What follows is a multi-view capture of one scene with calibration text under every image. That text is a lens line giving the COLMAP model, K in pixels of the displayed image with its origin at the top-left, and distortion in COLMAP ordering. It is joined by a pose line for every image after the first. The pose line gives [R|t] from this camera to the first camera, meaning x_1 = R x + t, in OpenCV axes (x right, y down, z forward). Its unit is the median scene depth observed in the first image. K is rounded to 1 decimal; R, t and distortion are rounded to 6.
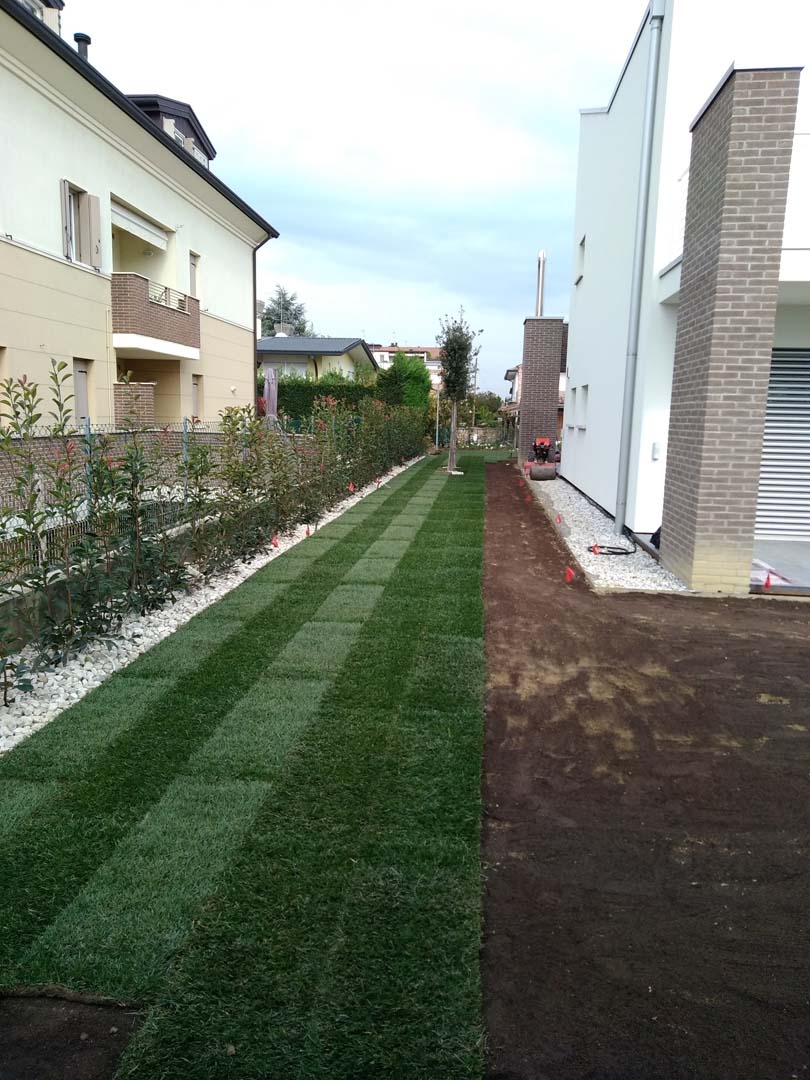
lens RADIAL K [[798.5, 0, 404.1], [0, 798.5, 540.3], [0, 0, 1]] dist [0.042812, -0.015520]
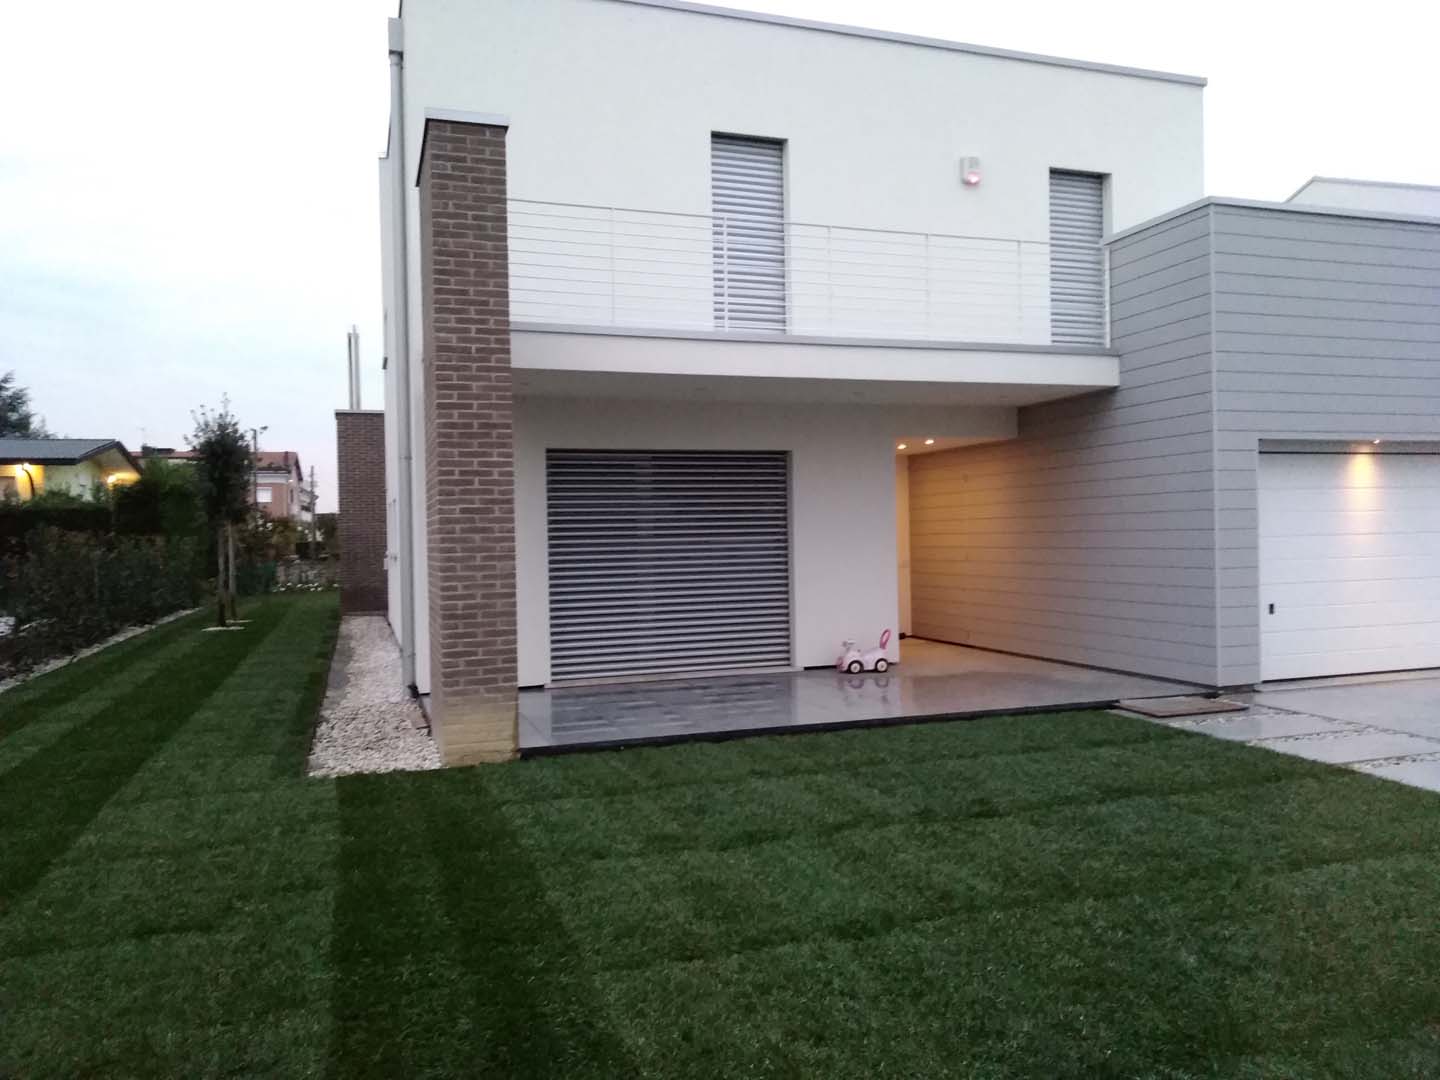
lens RADIAL K [[1064.6, 0, 722.3], [0, 1064.6, 537.2], [0, 0, 1]] dist [0.042812, -0.015520]
pose [[0.905342, -0.046436, 0.422138, 0.192715], [0.110703, 0.985443, -0.129021, 0.009215], [-0.410002, 0.163540, 0.897303, -0.023338]]
